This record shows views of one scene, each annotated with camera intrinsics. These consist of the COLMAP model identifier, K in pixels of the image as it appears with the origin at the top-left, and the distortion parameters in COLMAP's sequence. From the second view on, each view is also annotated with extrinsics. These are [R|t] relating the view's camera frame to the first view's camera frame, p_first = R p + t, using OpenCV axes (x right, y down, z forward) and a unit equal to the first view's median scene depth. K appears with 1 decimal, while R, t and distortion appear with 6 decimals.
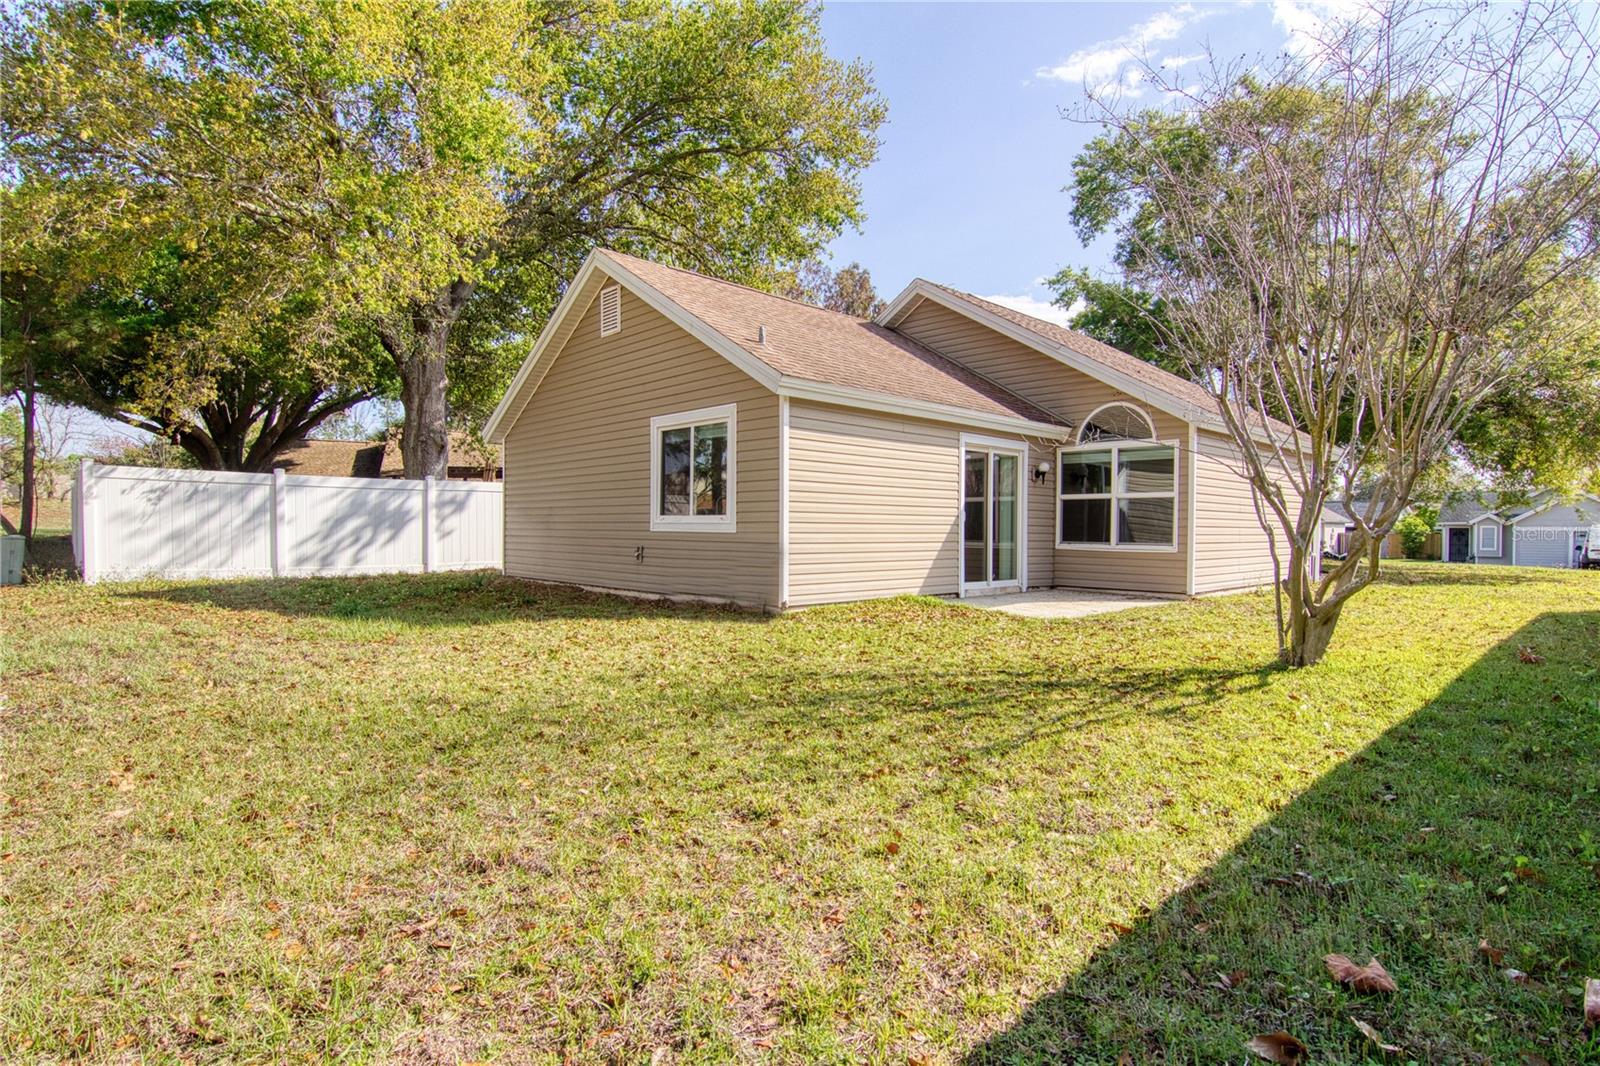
lens RADIAL K [[803.1, 0, 800.0], [0, 803.1, 533.0], [0, 0, 1]] dist [-0.025838, -0.000170]
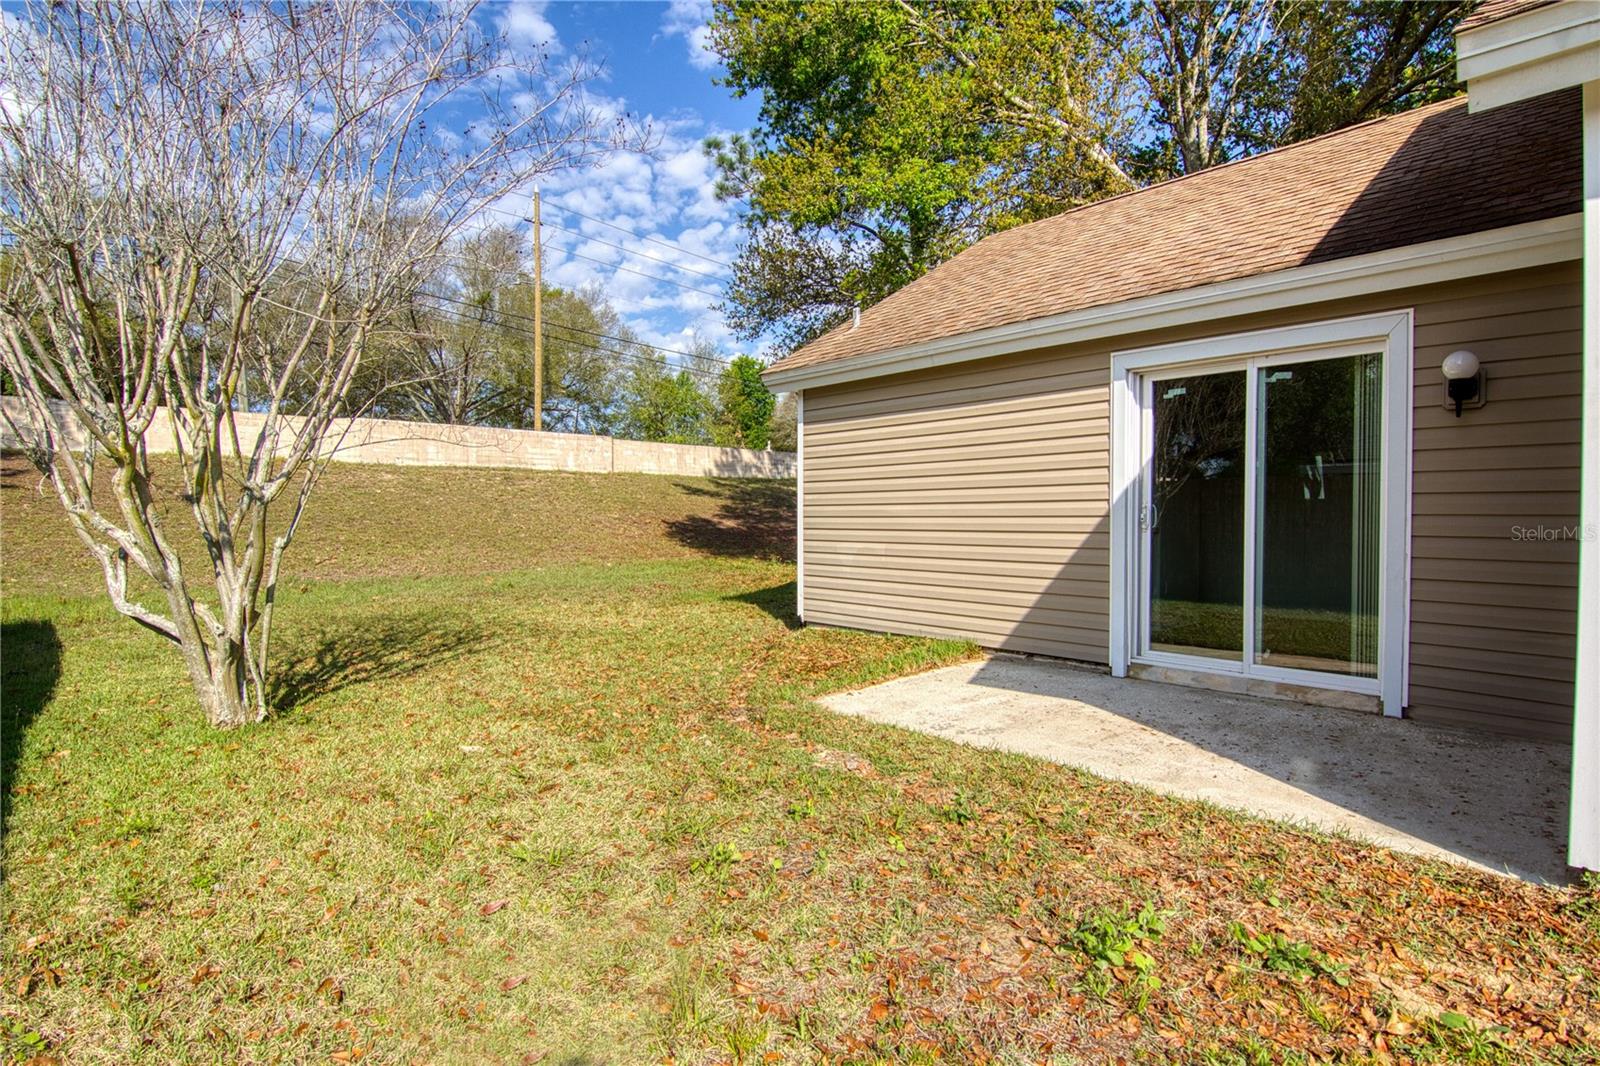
lens RADIAL K [[803.1, 0, 800.0], [0, 803.1, 533.0], [0, 0, 1]] dist [-0.025838, -0.000170]
pose [[-0.039658, 0.015825, -0.999088, 0.704594], [-0.007873, 0.999839, 0.016150, -0.016231], [0.999182, 0.008506, -0.039527, 0.798353]]
